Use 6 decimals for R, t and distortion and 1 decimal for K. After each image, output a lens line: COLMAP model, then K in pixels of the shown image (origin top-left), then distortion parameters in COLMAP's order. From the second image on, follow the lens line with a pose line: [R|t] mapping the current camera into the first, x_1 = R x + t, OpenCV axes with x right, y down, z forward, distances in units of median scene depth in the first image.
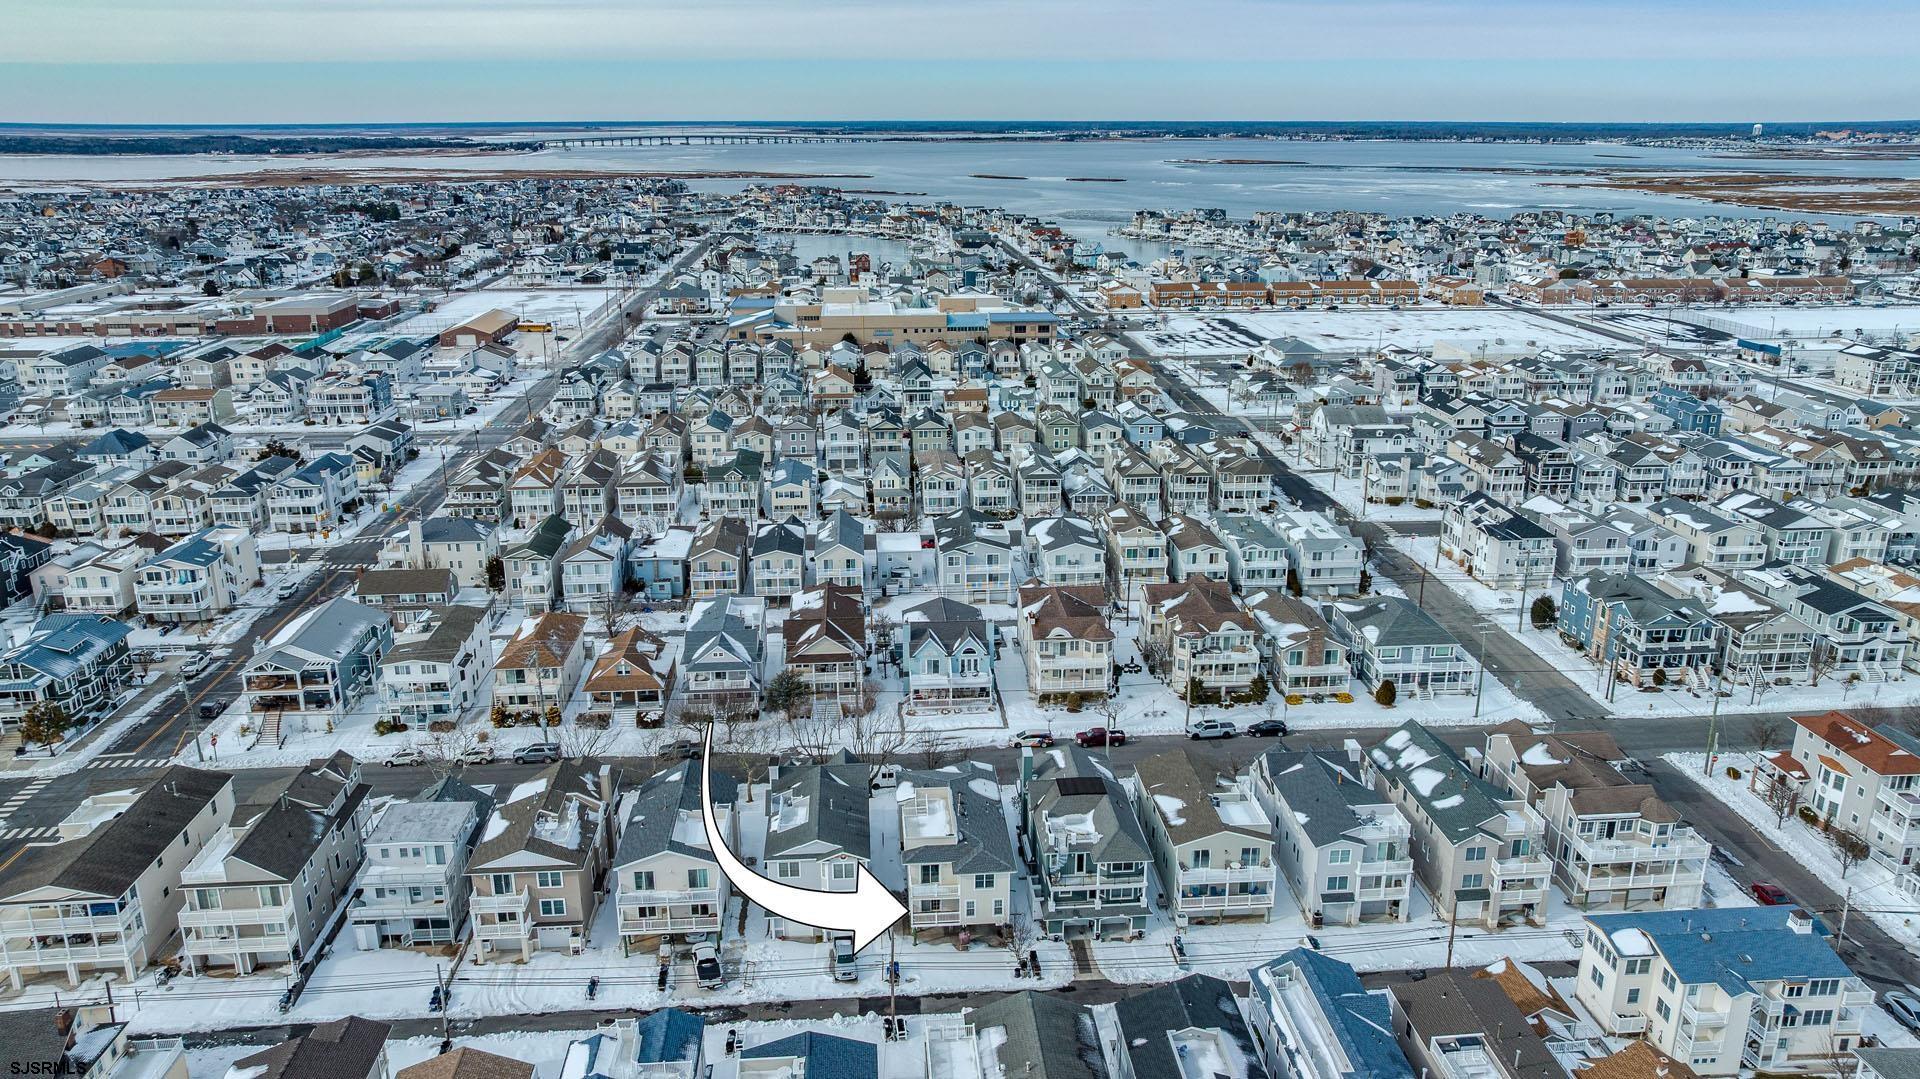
lens RADIAL K [[1359.6, 0, 963.5], [0, 1359.6, 542.4], [0, 0, 1]] dist [-0.019332, 0.000600]
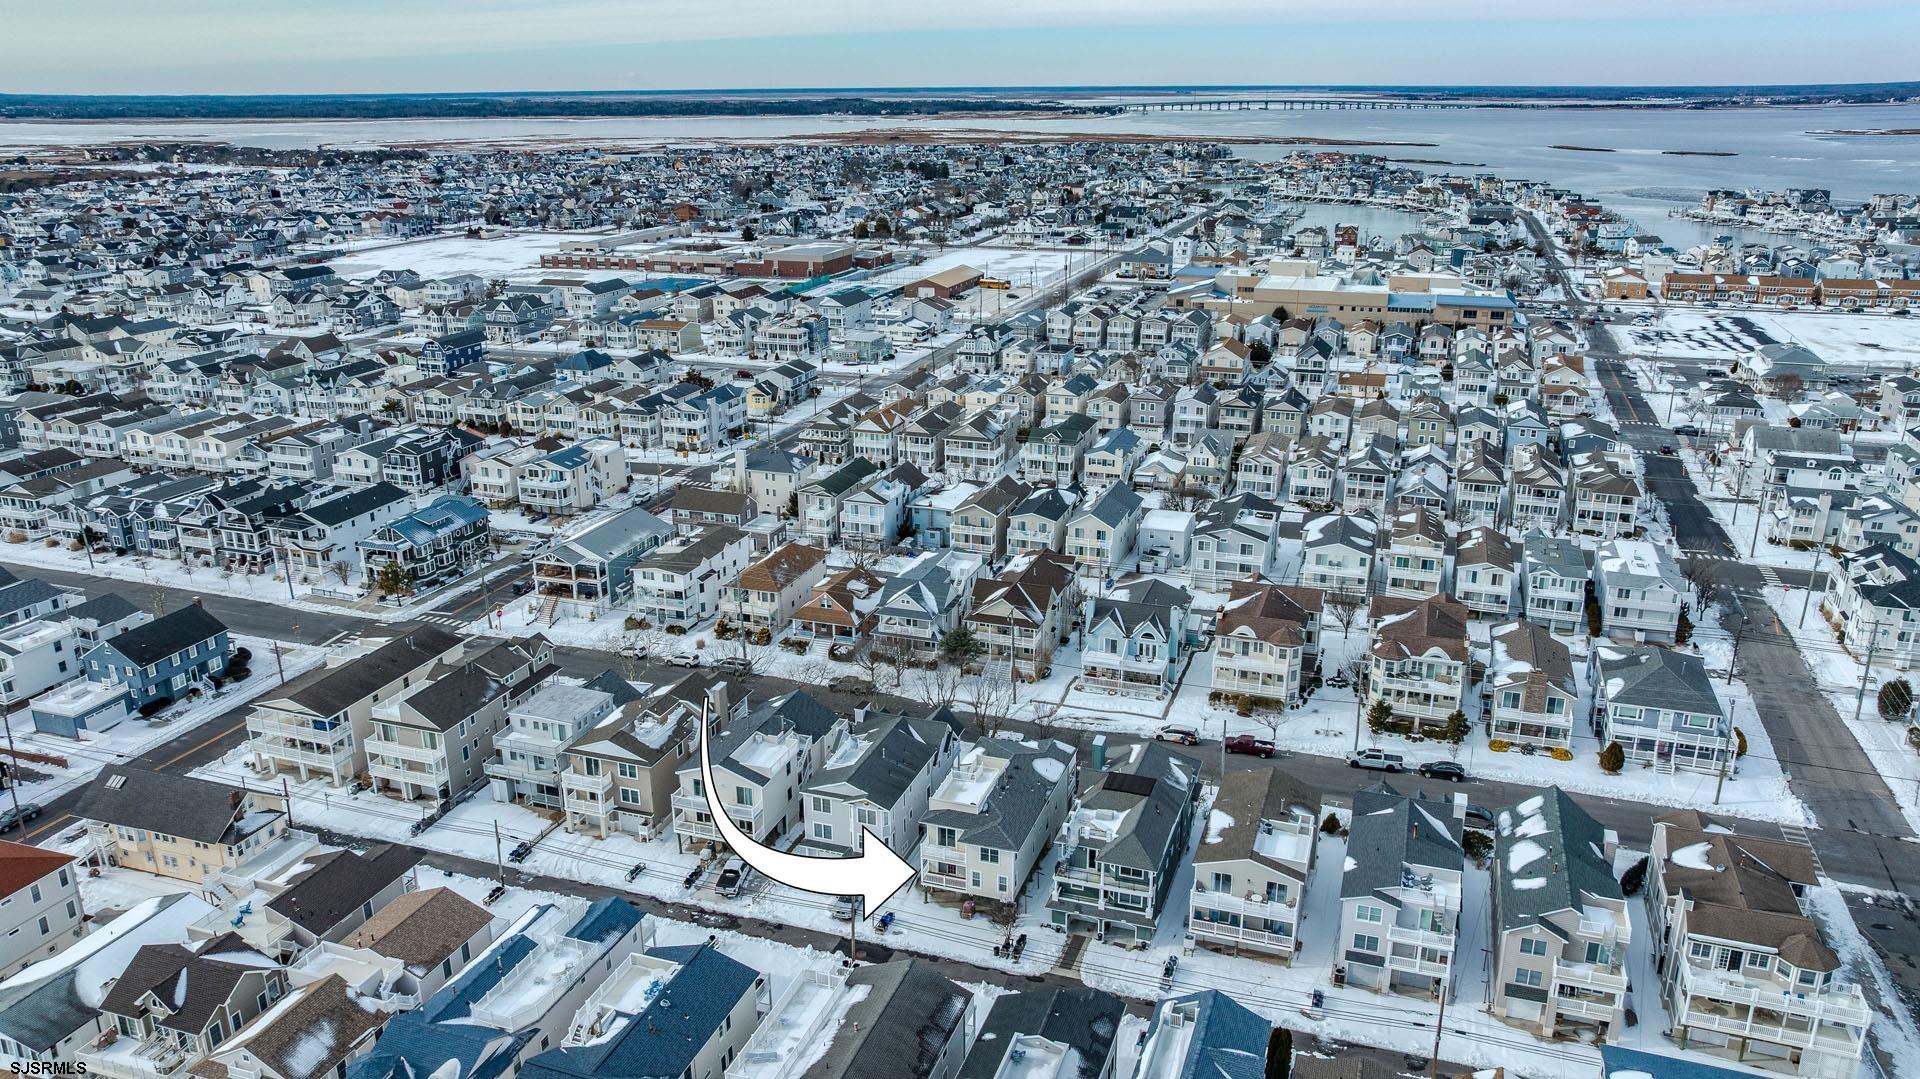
lens RADIAL K [[1359.6, 0, 963.5], [0, 1359.6, 542.4], [0, 0, 1]] dist [-0.019332, 0.000600]
pose [[0.914543, 0.125290, -0.384595, 0.202593], [-0.116033, 0.992119, 0.047284, -0.014052], [0.387488, 0.001382, 0.921874, 0.039363]]
